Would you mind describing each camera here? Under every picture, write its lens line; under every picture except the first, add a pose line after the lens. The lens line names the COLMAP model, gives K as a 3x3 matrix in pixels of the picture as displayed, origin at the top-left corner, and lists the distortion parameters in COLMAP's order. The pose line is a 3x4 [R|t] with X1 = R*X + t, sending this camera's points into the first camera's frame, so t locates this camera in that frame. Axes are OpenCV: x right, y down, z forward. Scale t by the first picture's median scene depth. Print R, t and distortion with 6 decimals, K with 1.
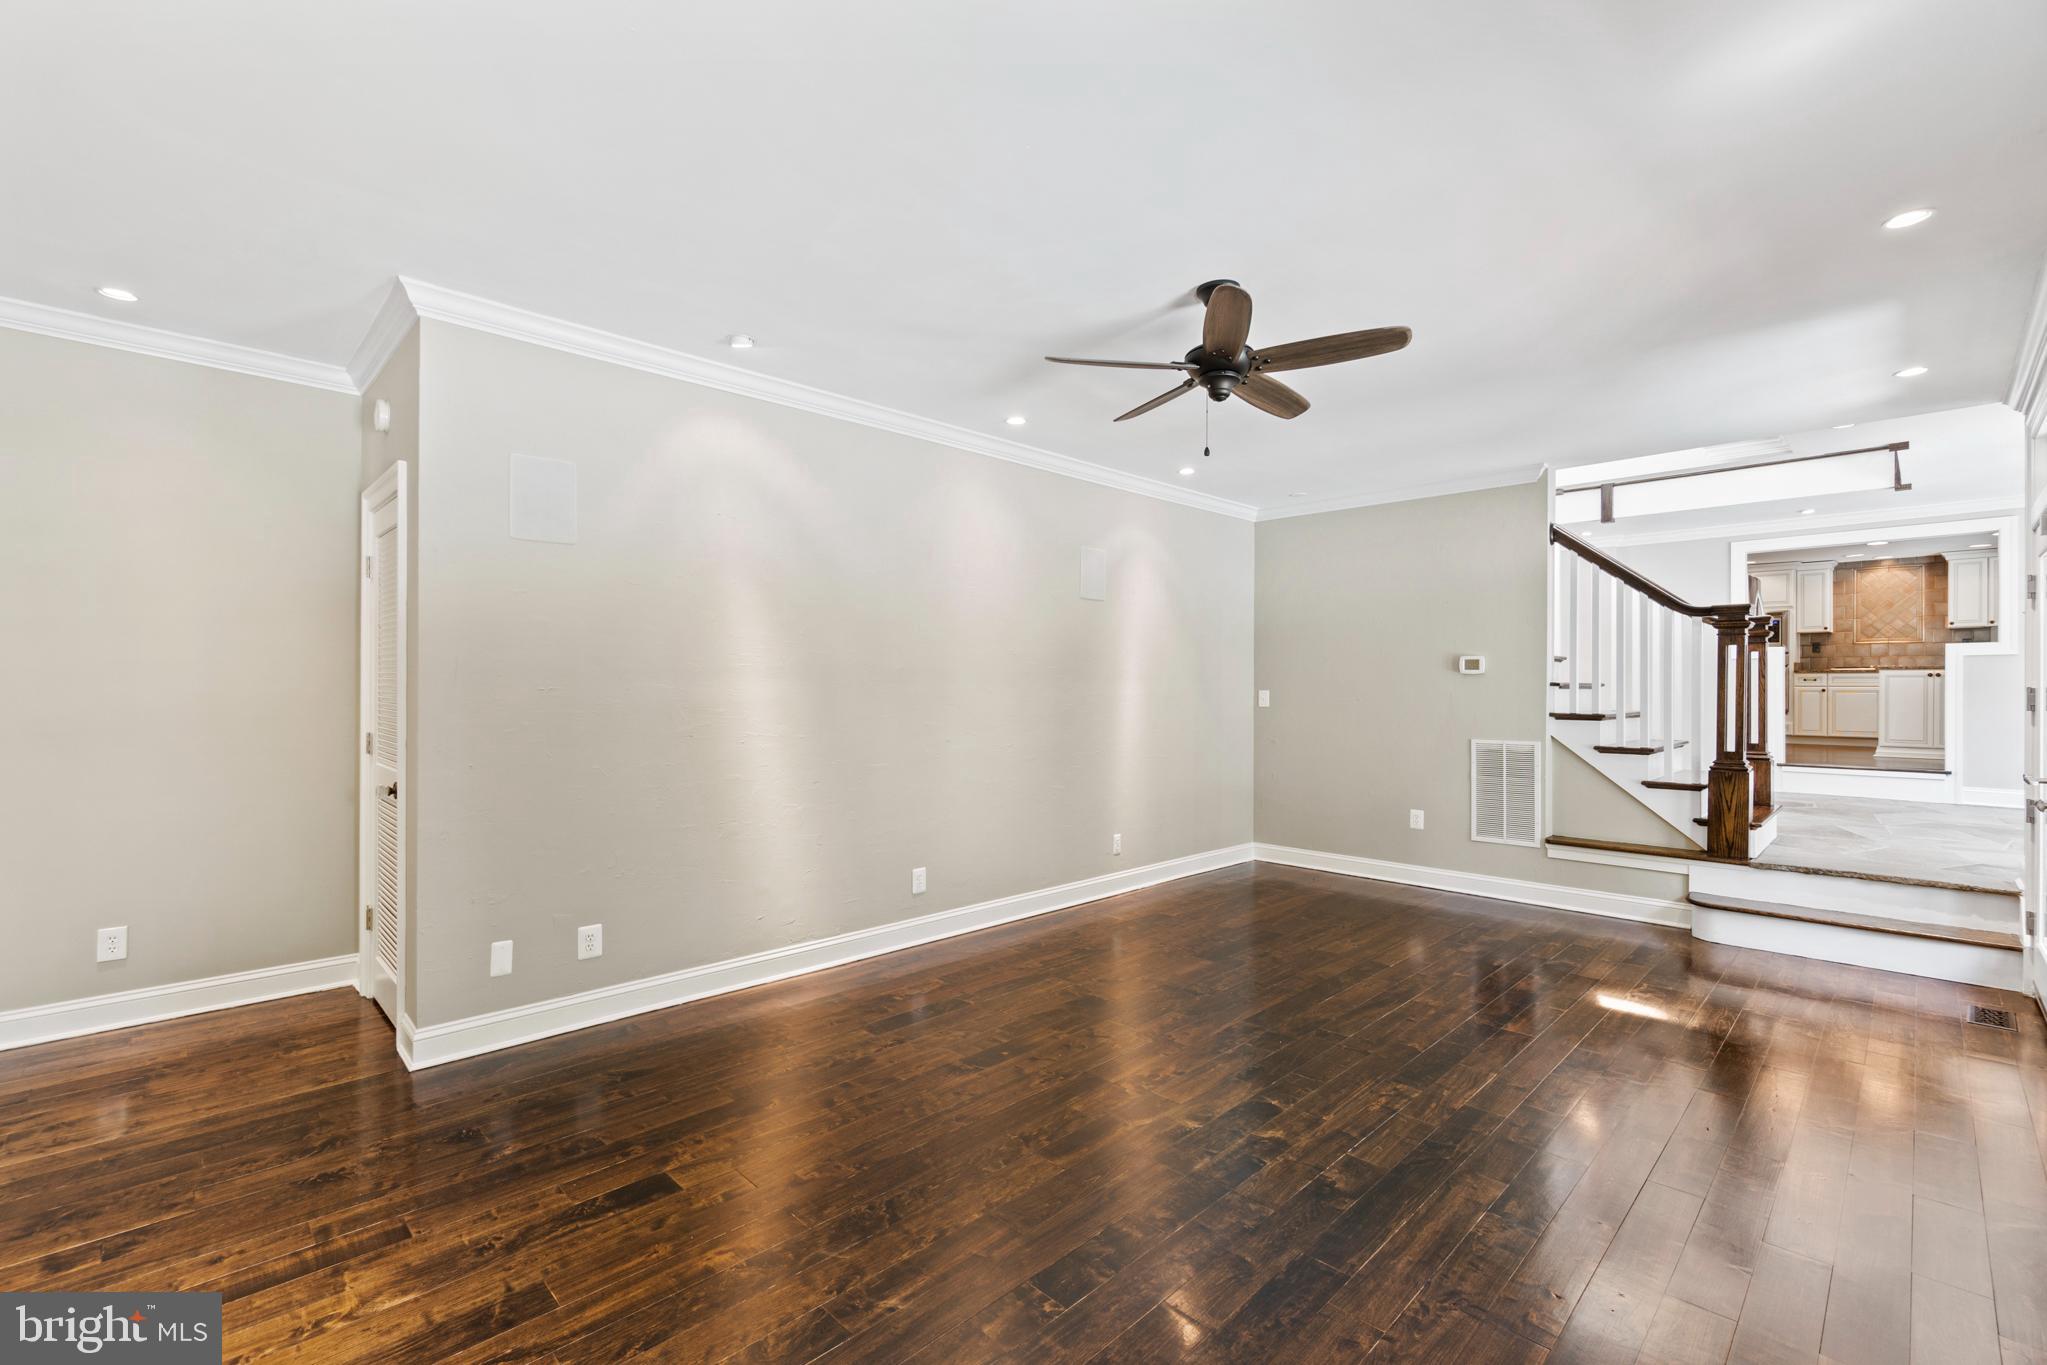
lens RADIAL K [[898.2, 0, 1018.7], [0, 898.2, 686.5], [0, 0, 1]] dist [0.009248, -0.000838]
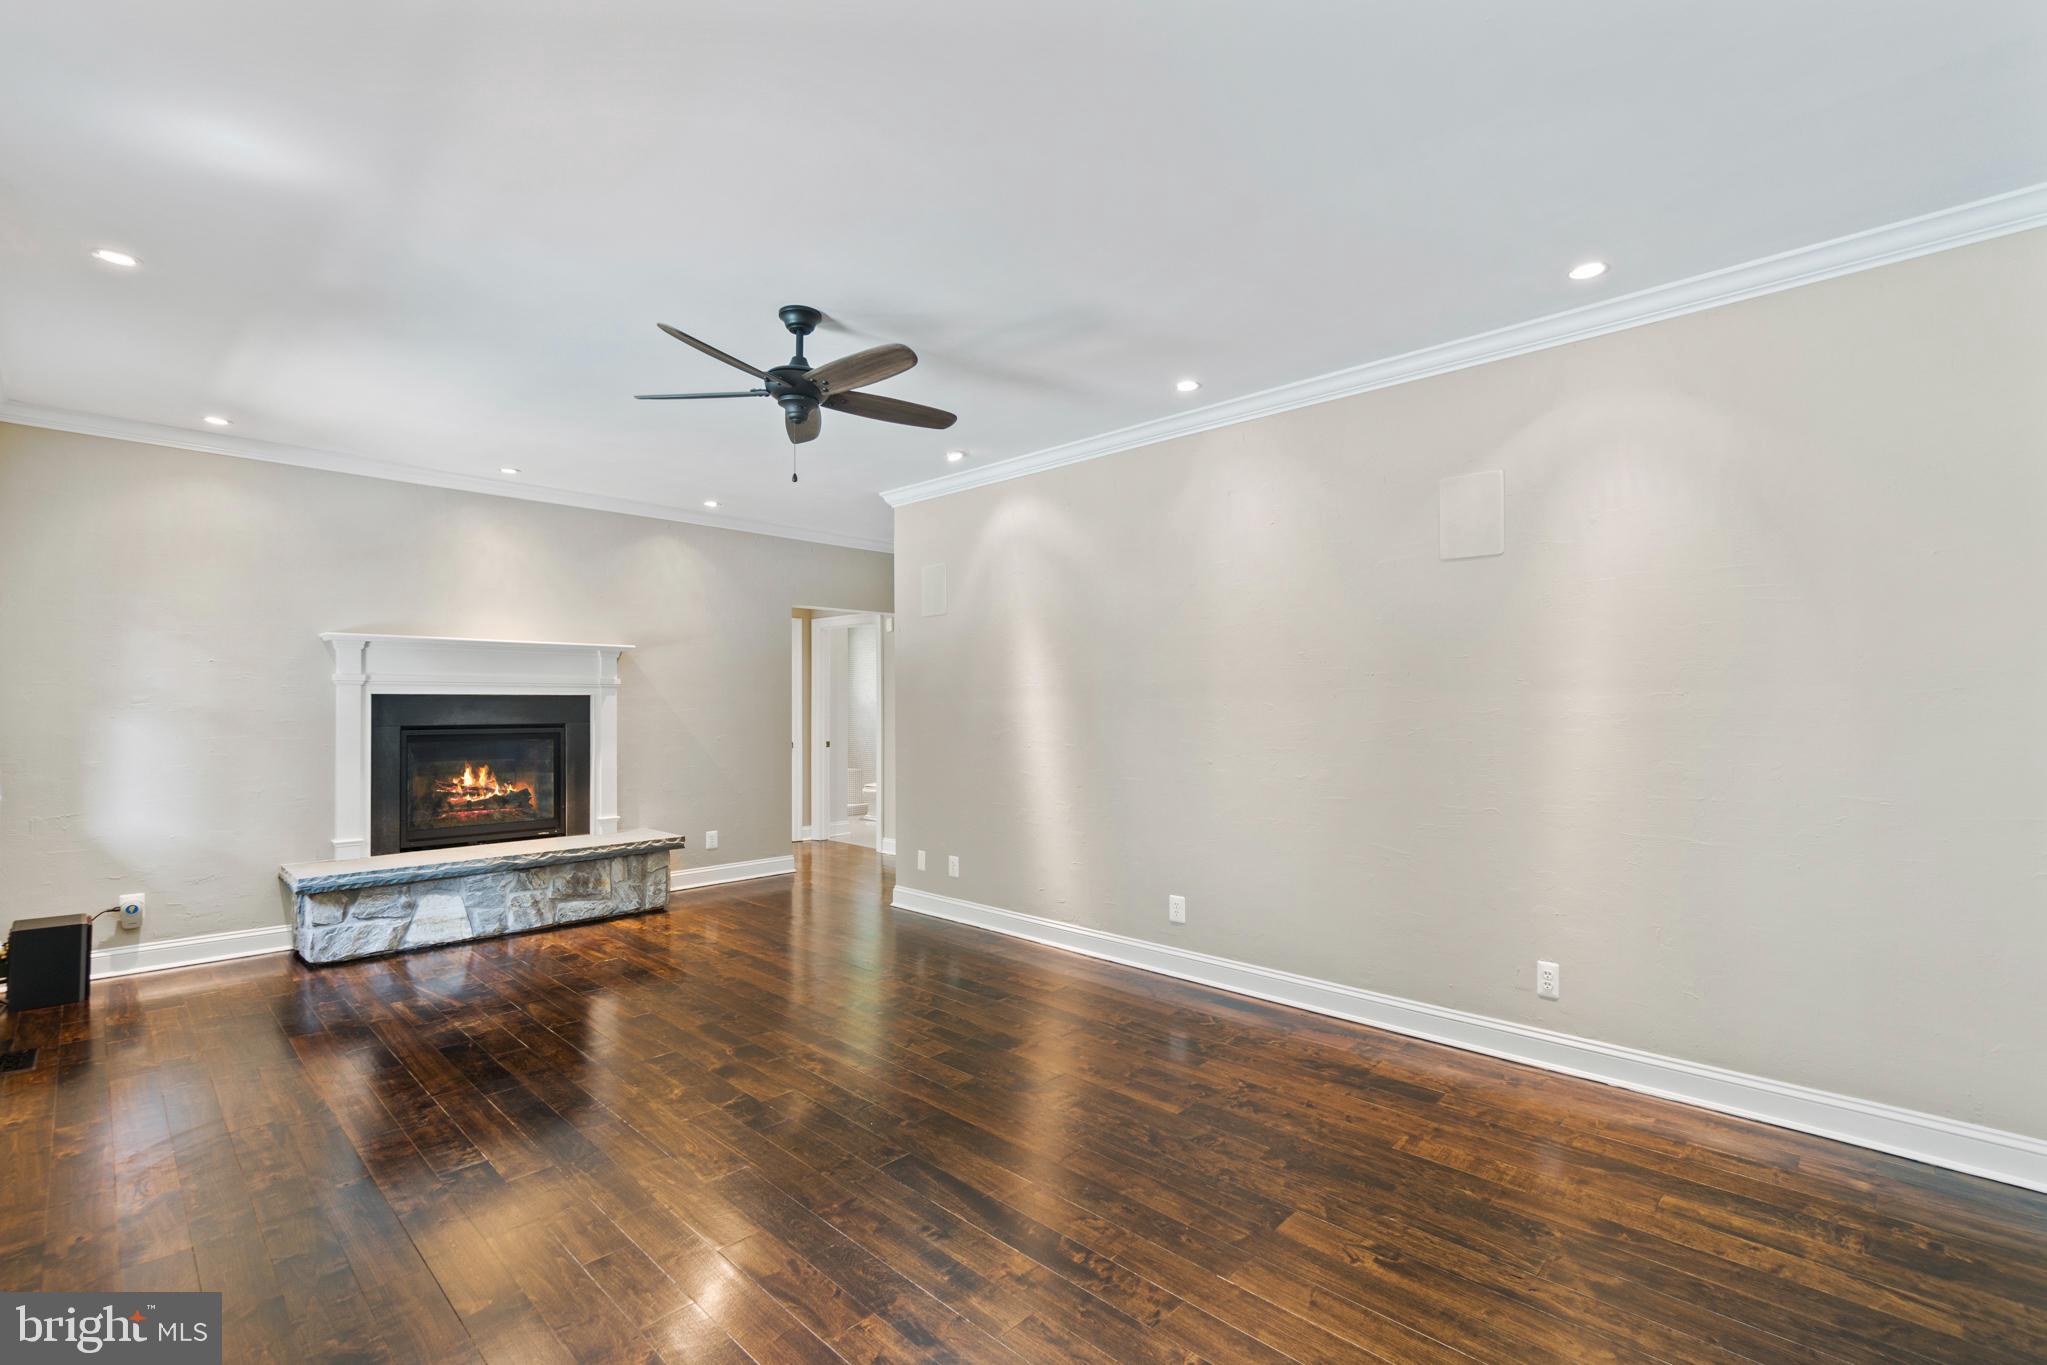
lens RADIAL K [[898.2, 0, 1014.8], [0, 898.2, 695.9], [0, 0, 1]] dist [0.009248, -0.000838]
pose [[0.030062, -0.010495, -0.999493, 0.898990], [0.003604, 0.999940, -0.010391, 0.003257], [0.999542, -0.003290, 0.030098, 0.877183]]
